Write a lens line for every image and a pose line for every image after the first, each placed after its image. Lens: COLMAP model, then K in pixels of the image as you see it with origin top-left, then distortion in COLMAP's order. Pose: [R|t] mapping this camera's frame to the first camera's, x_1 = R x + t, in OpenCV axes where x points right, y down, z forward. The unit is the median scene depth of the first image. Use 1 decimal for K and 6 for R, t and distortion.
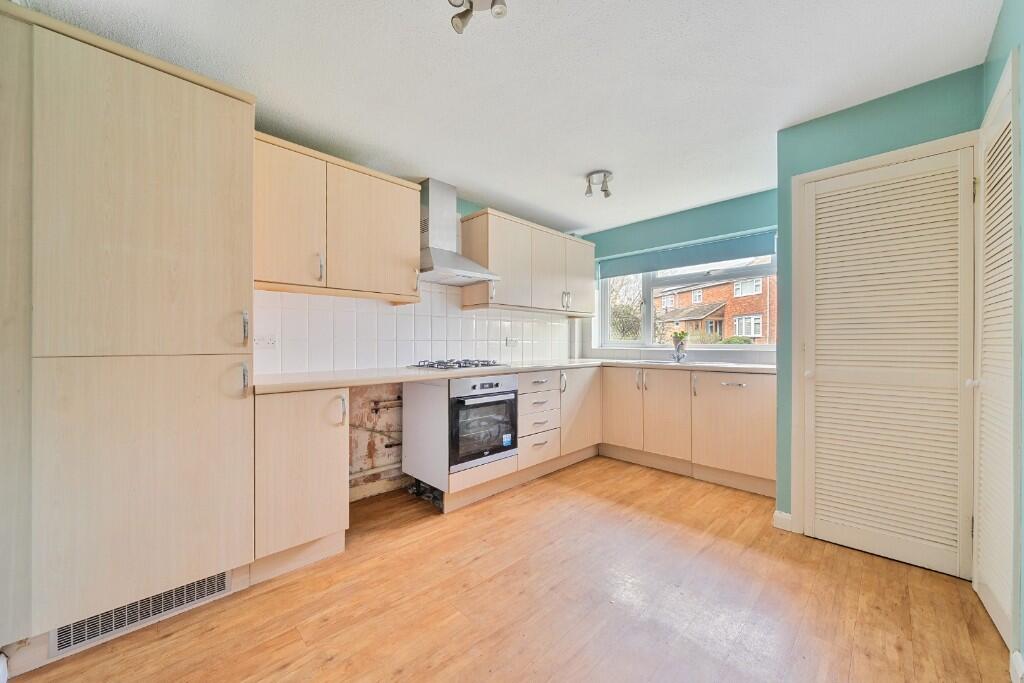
lens RADIAL K [[372.4, 0, 510.8], [0, 372.4, 342.6], [0, 0, 1]] dist [0.001640, 0.000104]
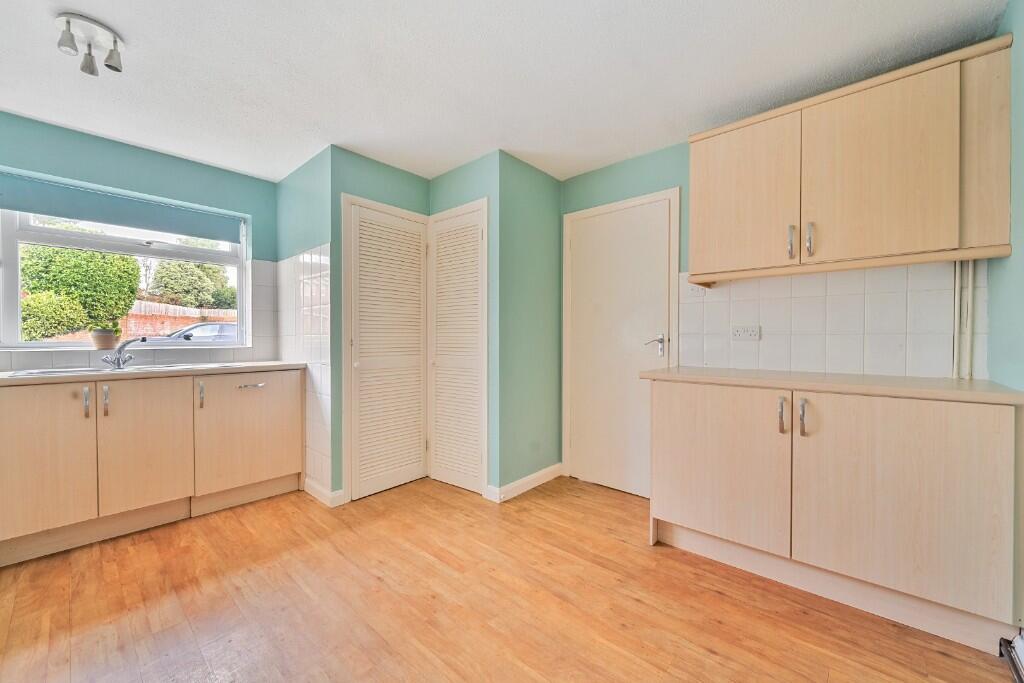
lens RADIAL K [[416.1, 0, 511.0], [0, 416.1, 340.5], [0, 0, 1]] dist [0.002785, 0.000507]
pose [[-0.063873, -0.009899, 0.997909, -0.456806], [-0.001142, 0.999951, 0.009846, -0.006750], [-0.997957, -0.000511, -0.063881, 0.472986]]
